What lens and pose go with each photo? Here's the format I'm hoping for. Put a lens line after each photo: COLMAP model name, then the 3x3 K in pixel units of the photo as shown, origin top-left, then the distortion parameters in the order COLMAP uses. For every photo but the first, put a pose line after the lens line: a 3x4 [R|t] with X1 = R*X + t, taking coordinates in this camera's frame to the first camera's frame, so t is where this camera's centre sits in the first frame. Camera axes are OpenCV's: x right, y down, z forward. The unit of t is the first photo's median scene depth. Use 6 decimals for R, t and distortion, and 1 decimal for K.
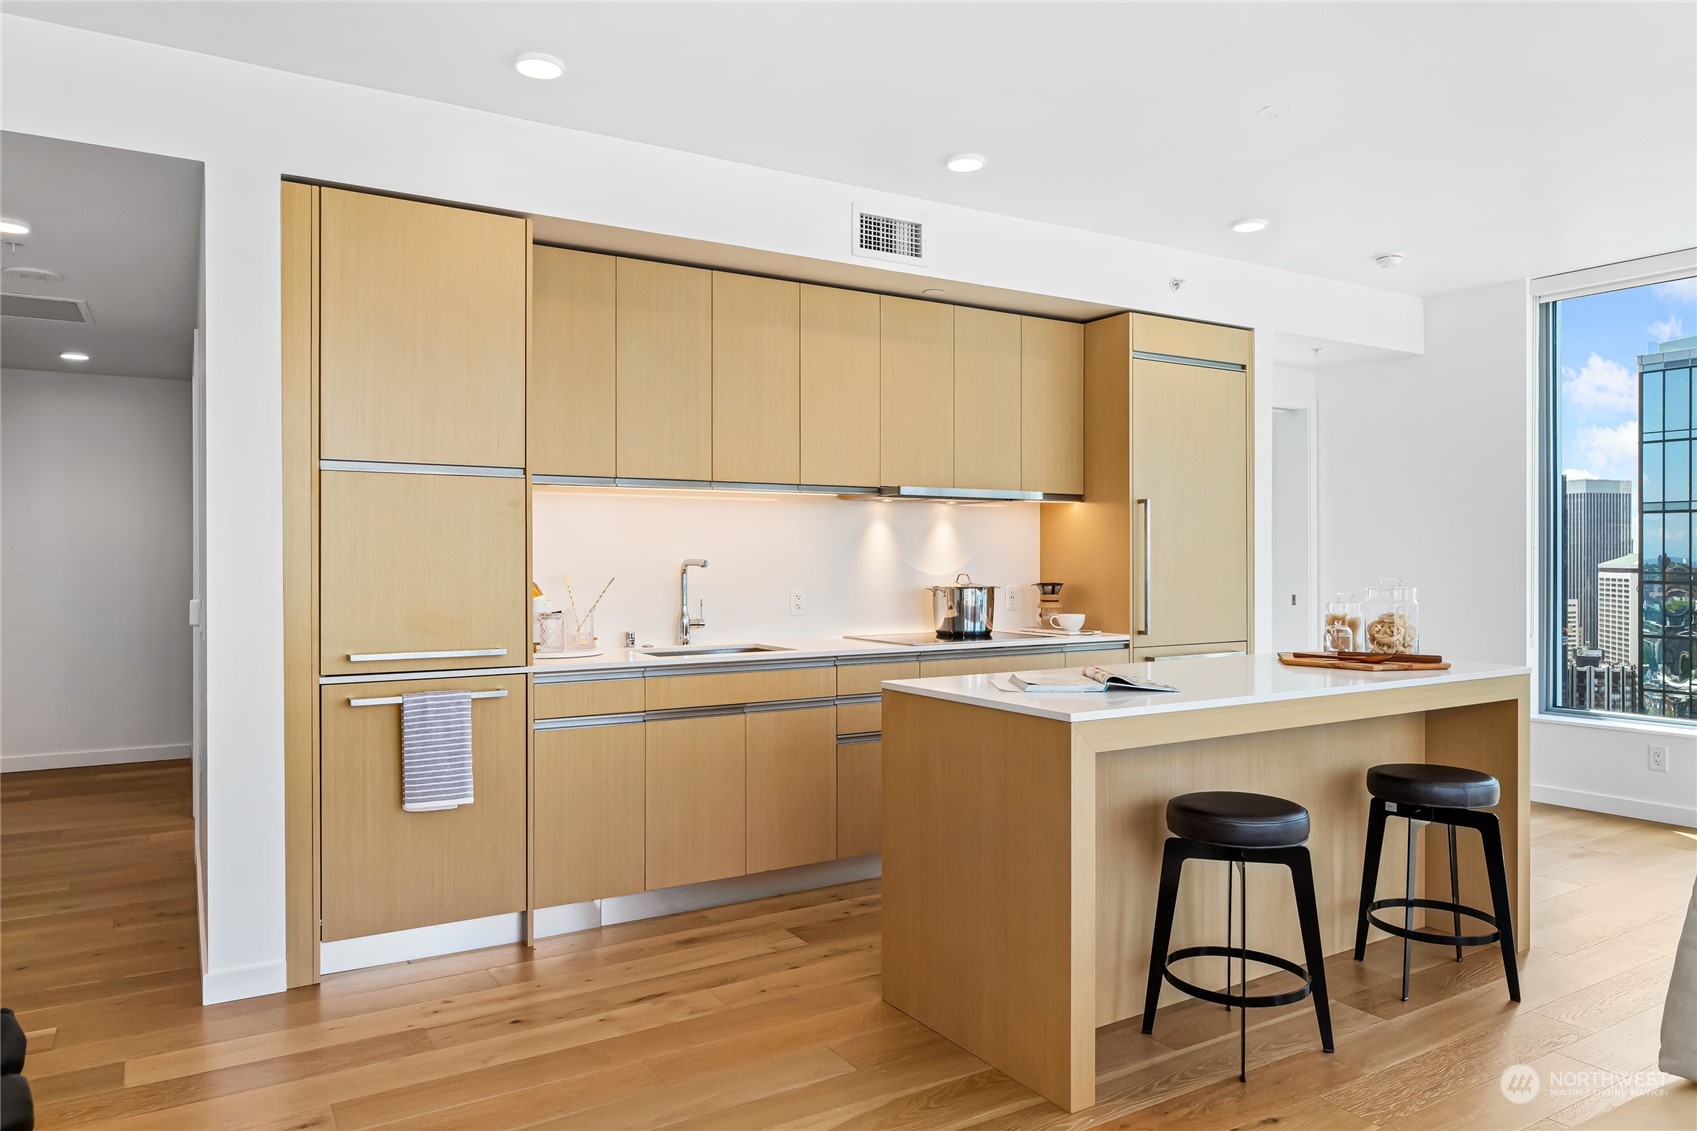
lens RADIAL K [[1117.7, 0, 848.5], [0, 1117.7, 565.5], [0, 0, 1]] dist [-0.009447, -0.001659]
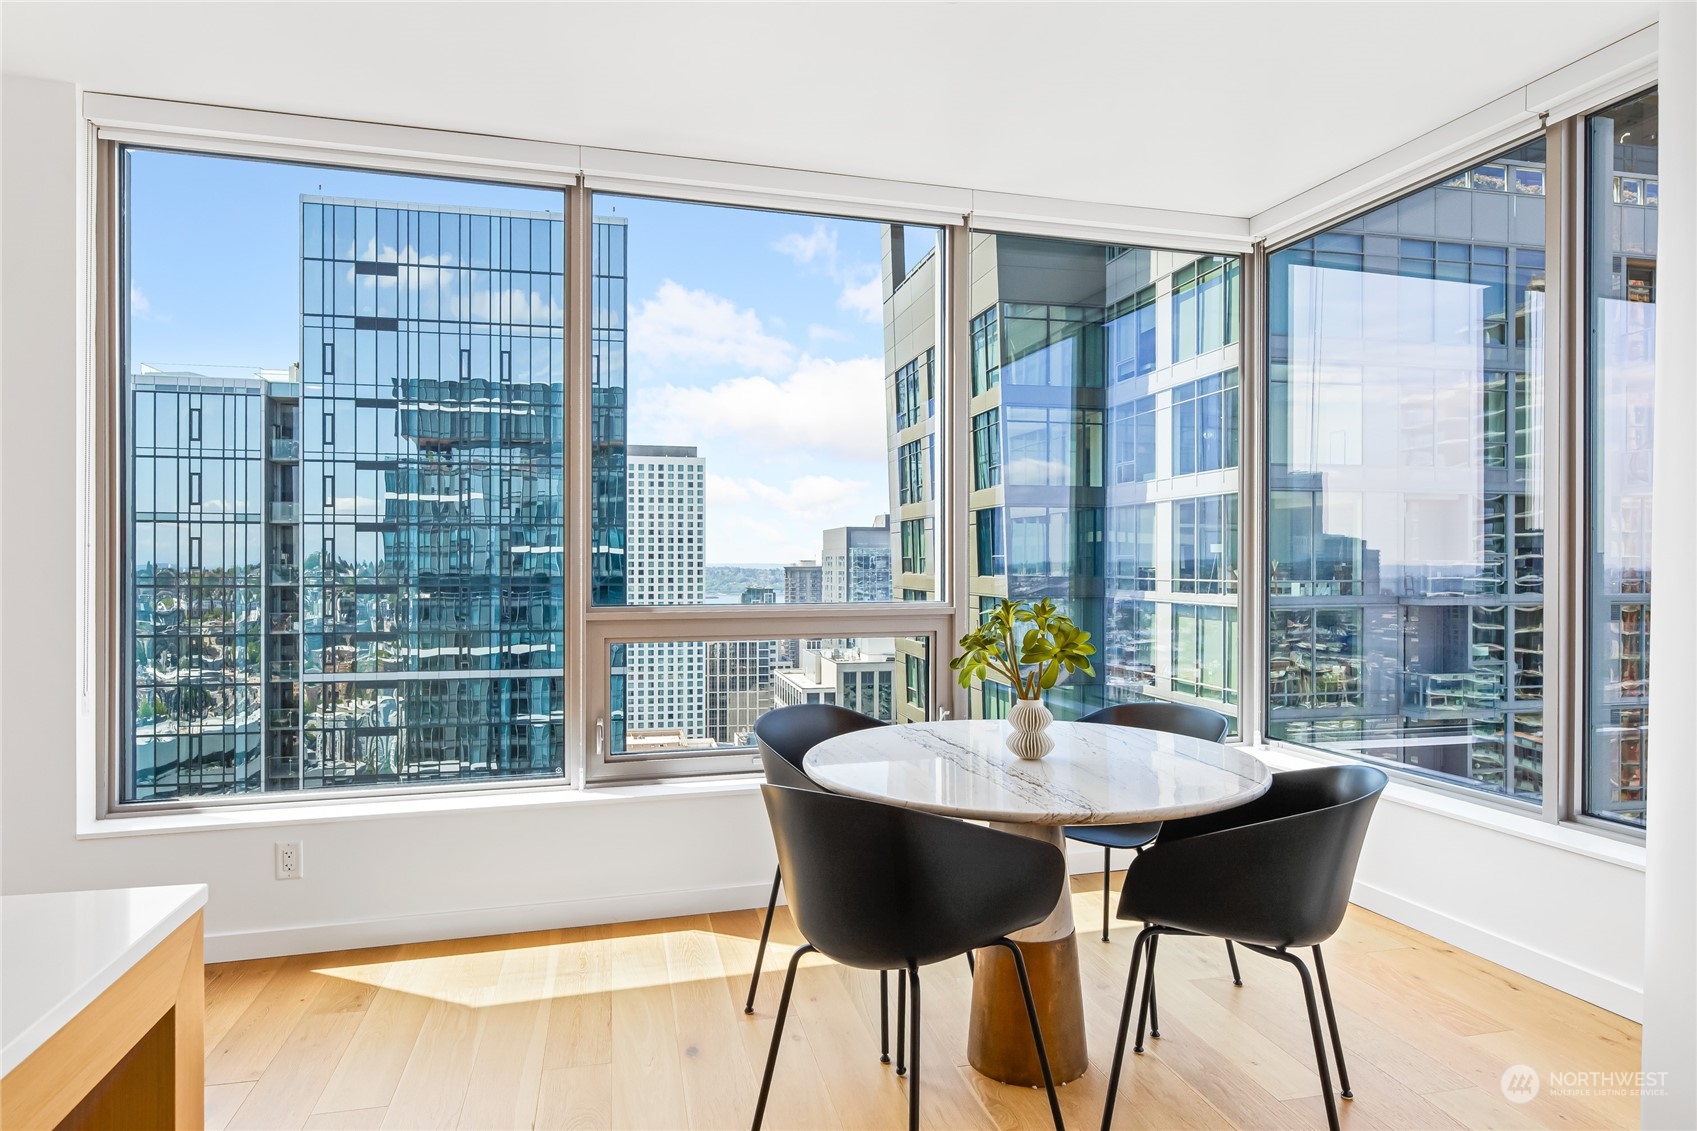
lens RADIAL K [[1000.9, 0, 848.5], [0, 1000.9, 565.5], [0, 0, 1]] dist [-0.004327, -0.000844]
pose [[0.320392, -0.000659, 0.947285, 0.355533], [0.005352, 0.999985, -0.001114, -0.004447], [-0.947270, 0.005426, 0.320391, 0.657668]]
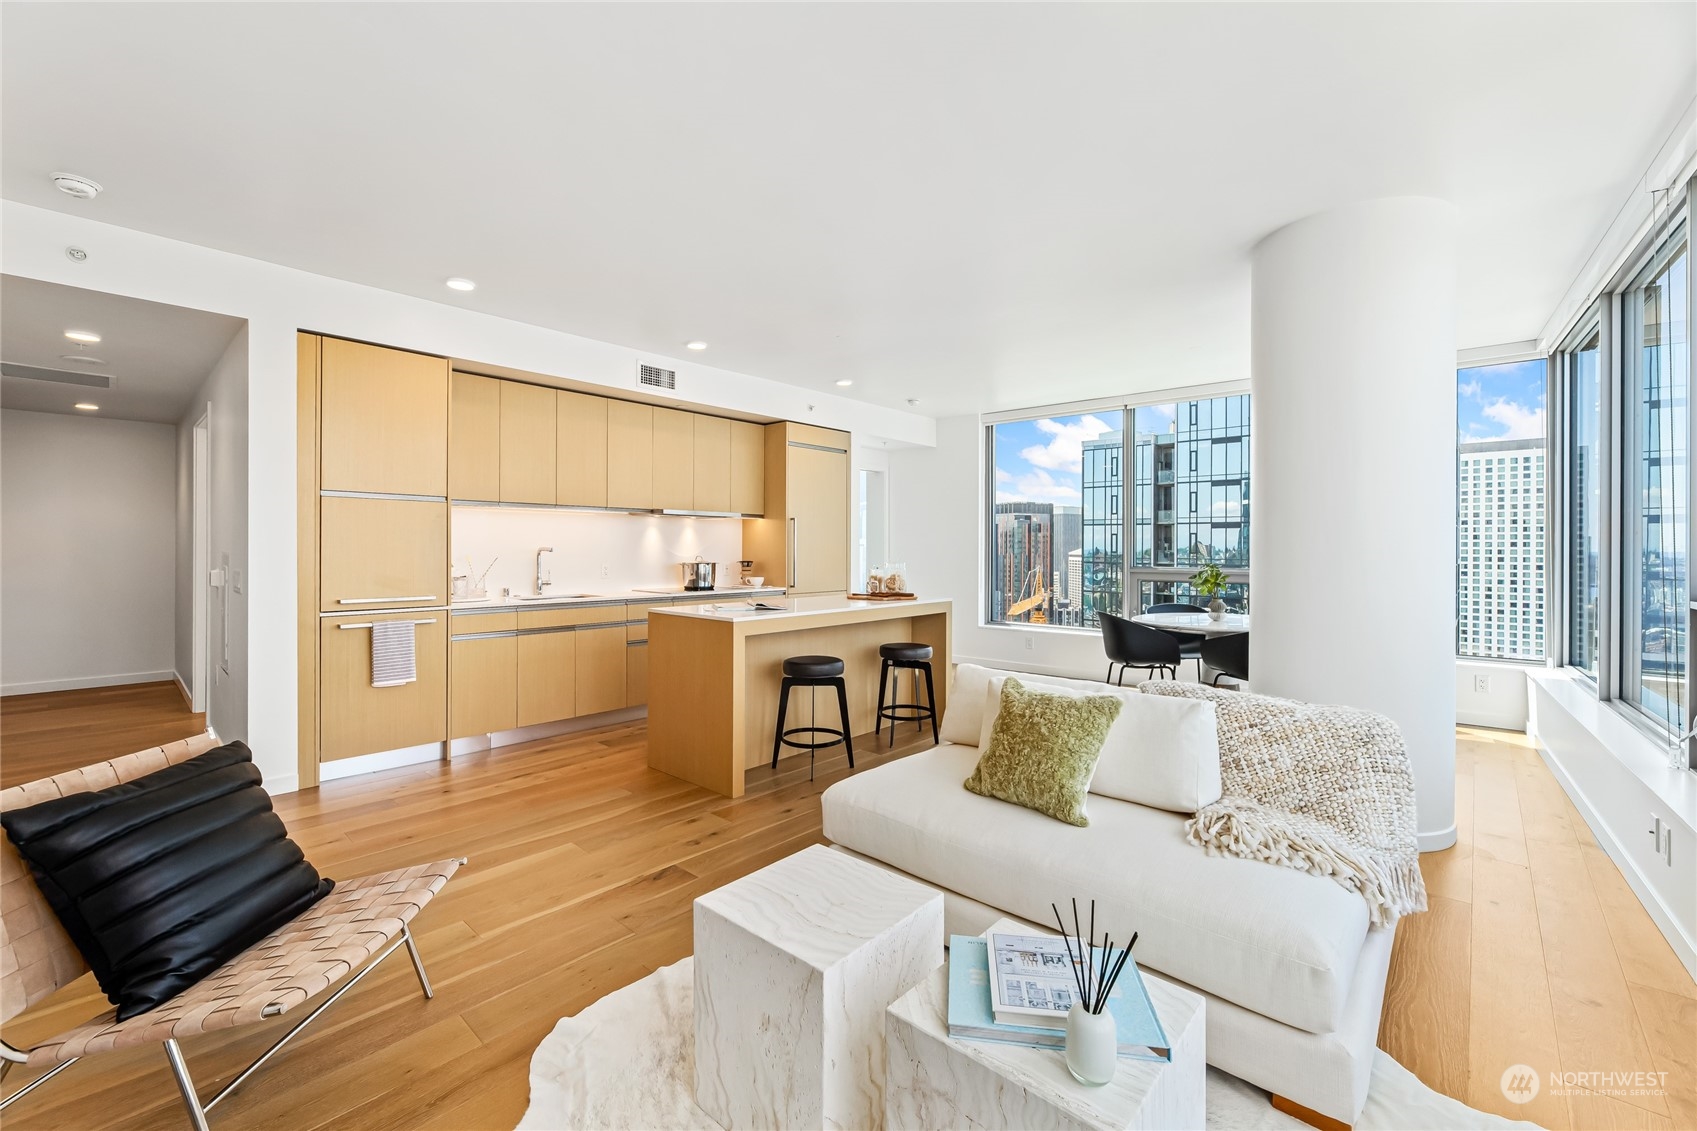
lens RADIAL K [[697.4, 0, 844.0], [0, 697.4, 551.0], [0, 0, 1]] dist [-0.001045, -0.000060]
pose [[0.960845, 0.004542, 0.277048, 0.016364], [-0.004154, 0.999989, -0.001986, 0.000677], [-0.277054, 0.000757, 0.960854, -0.254613]]
